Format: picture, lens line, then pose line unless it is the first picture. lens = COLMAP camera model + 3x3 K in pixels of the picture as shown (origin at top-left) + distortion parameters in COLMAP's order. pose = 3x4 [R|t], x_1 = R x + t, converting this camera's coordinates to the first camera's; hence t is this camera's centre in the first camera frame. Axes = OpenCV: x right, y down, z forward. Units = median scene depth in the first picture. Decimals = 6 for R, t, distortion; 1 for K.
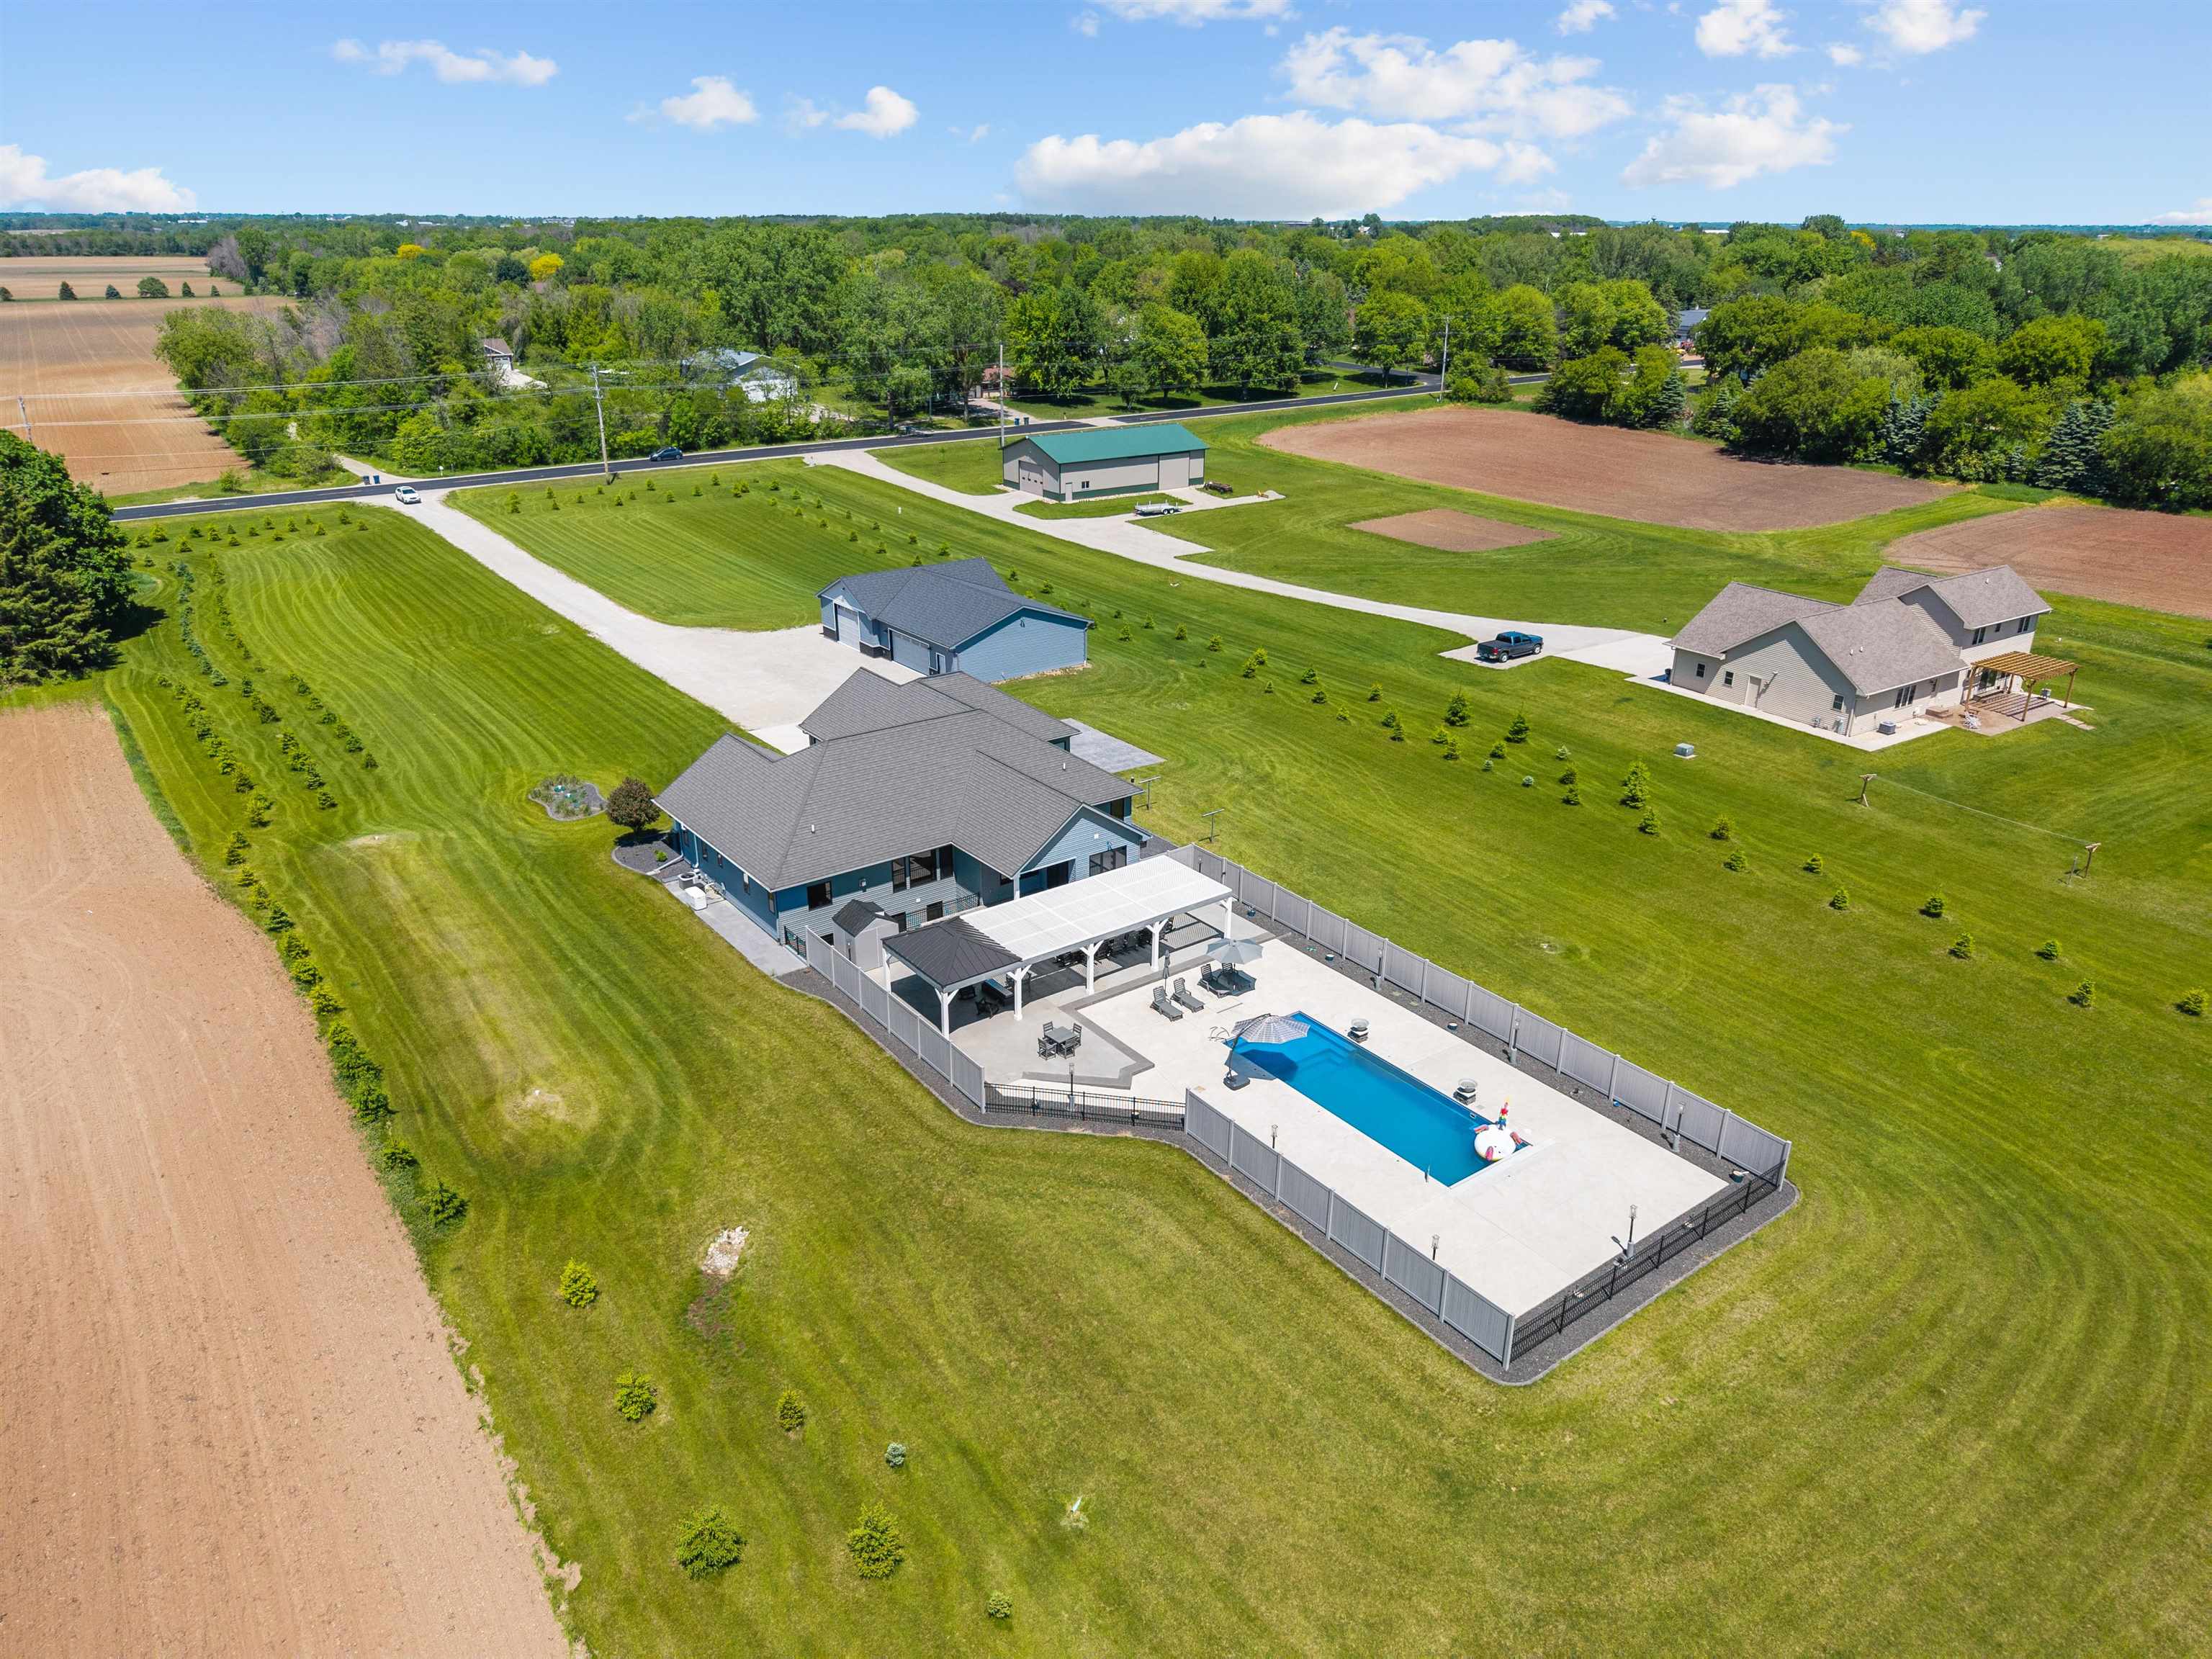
lens RADIAL K [[1476.1, 0, 1098.6], [0, 1476.1, 830.1], [0, 0, 1]] dist [0.034488, -0.048680]
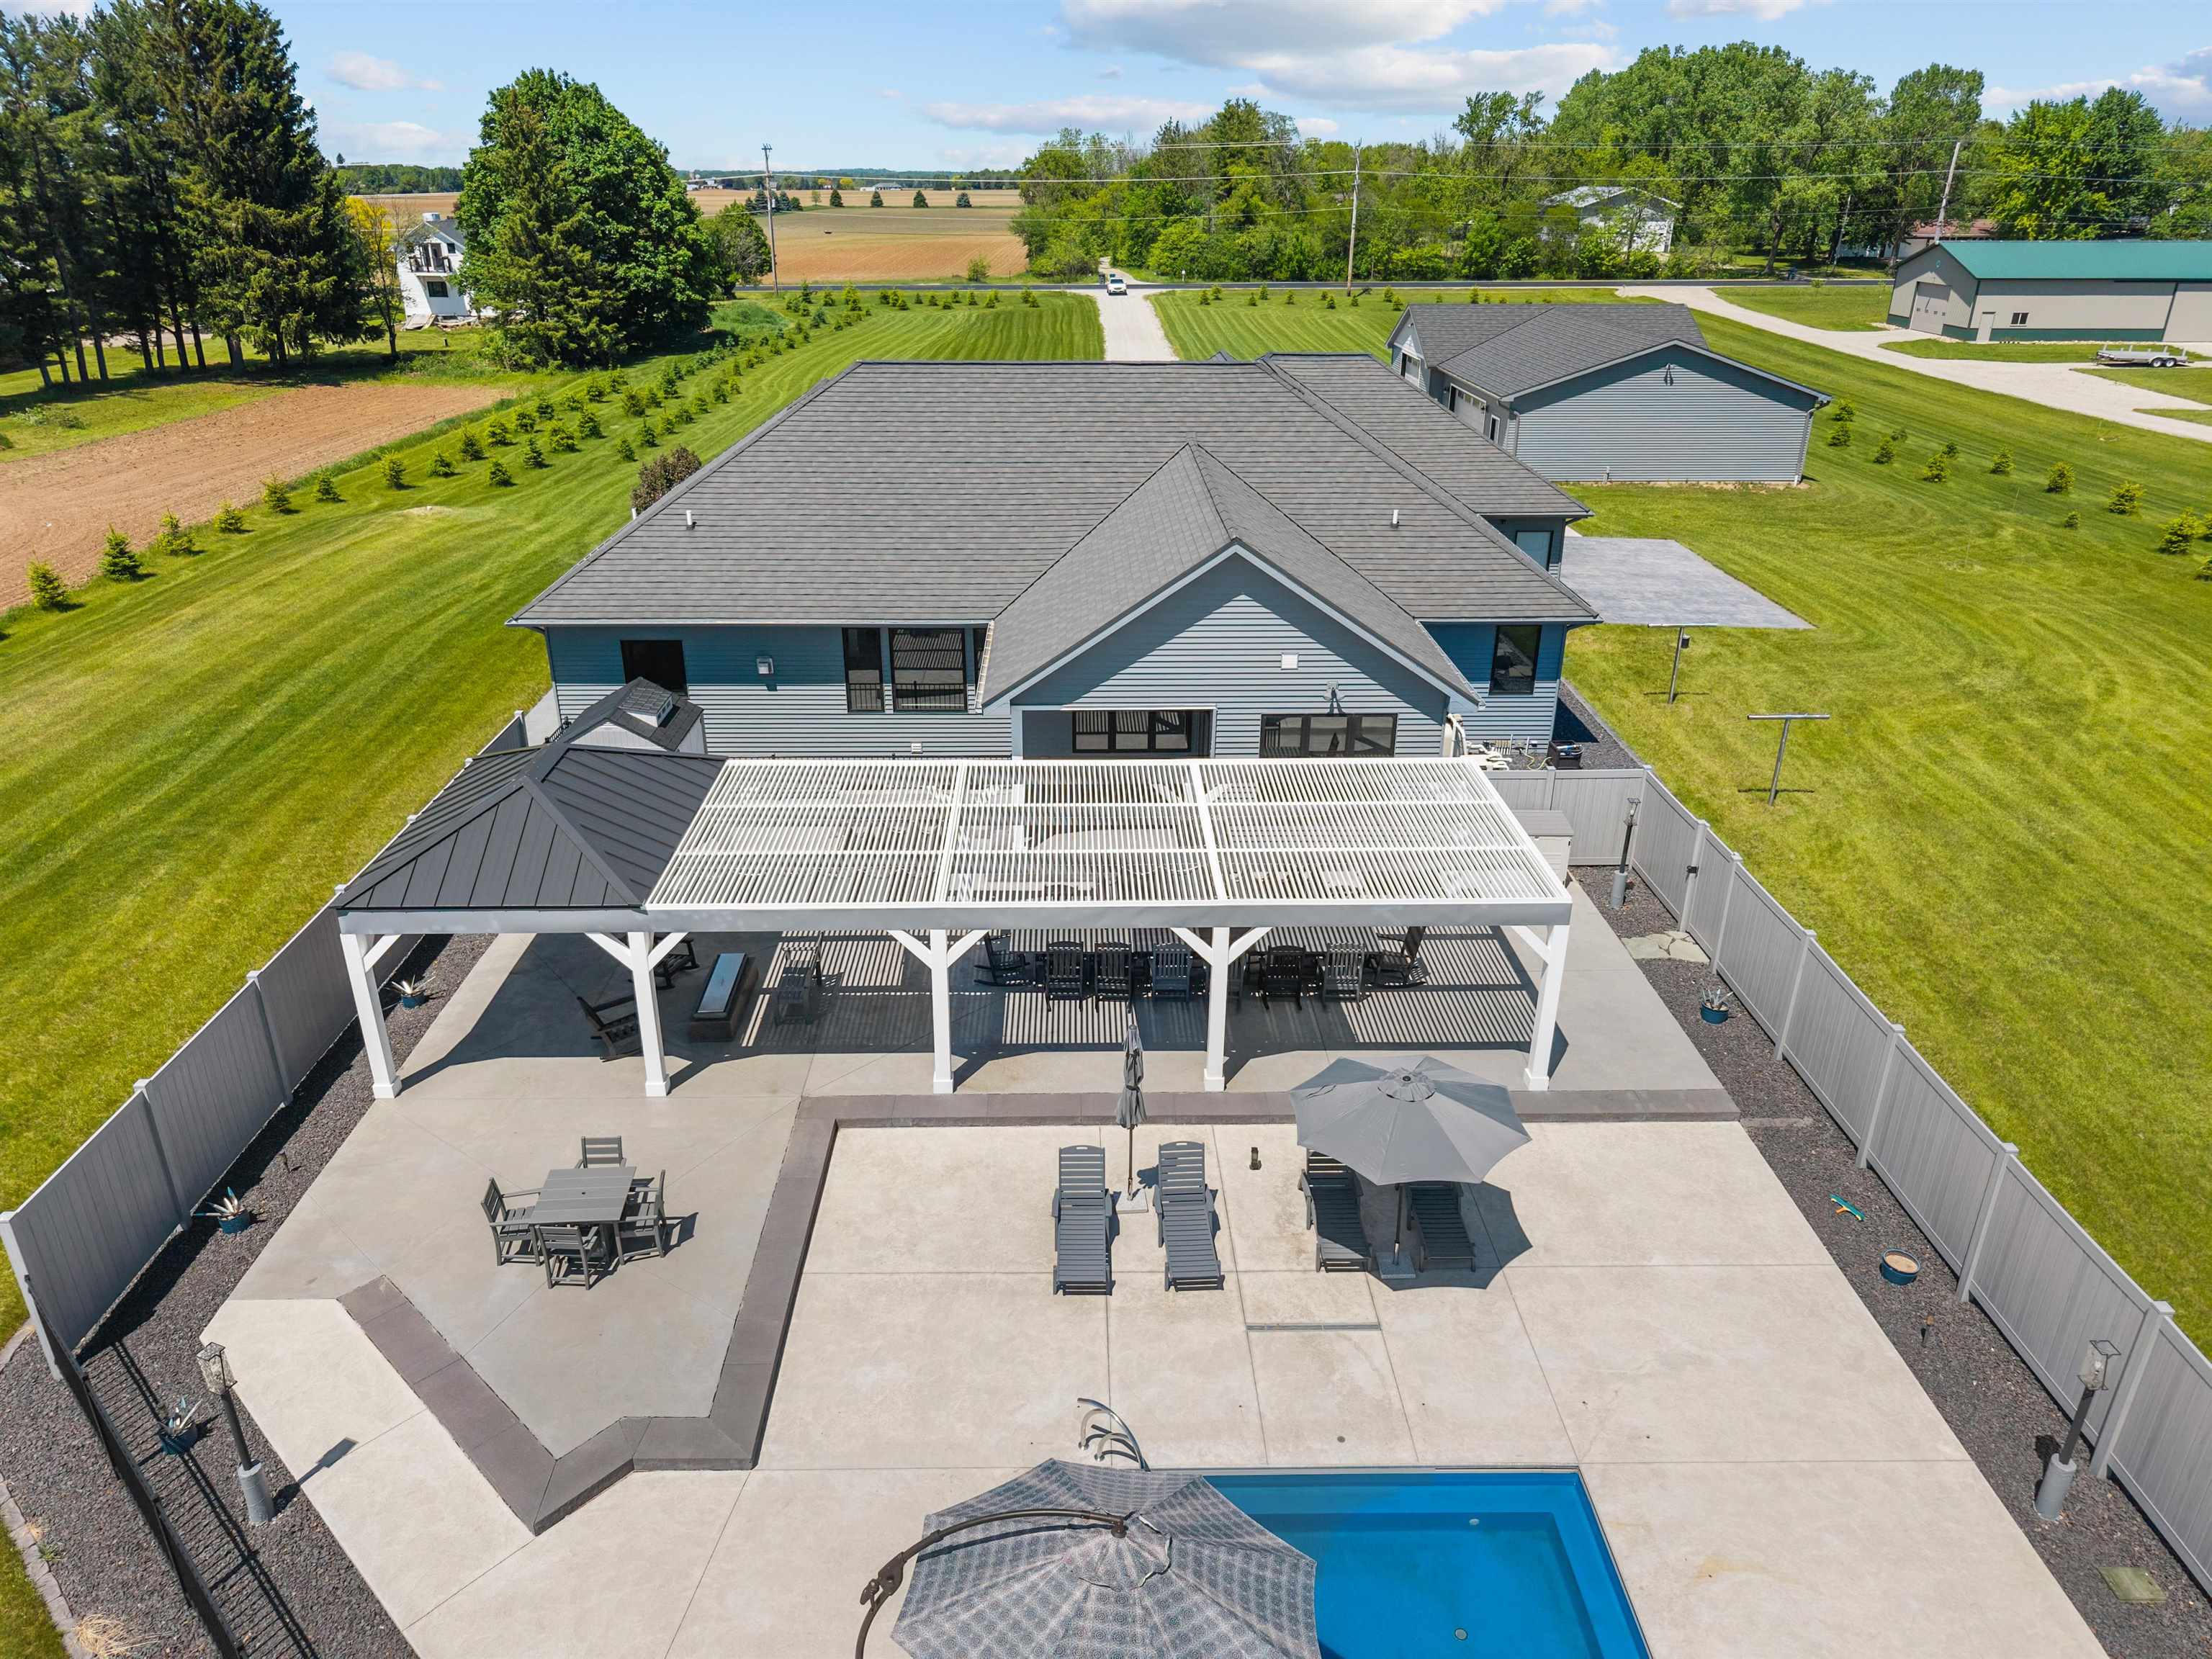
lens RADIAL K [[1483.1, 0, 1098.4], [0, 1483.1, 826.8], [0, 0, 1]] dist [0.004317, 0.001916]
pose [[0.812003, 0.233835, -0.534764, 0.101815], [-0.222918, 0.971026, 0.086113, 0.014480], [0.539406, 0.049285, 0.840602, 0.447143]]
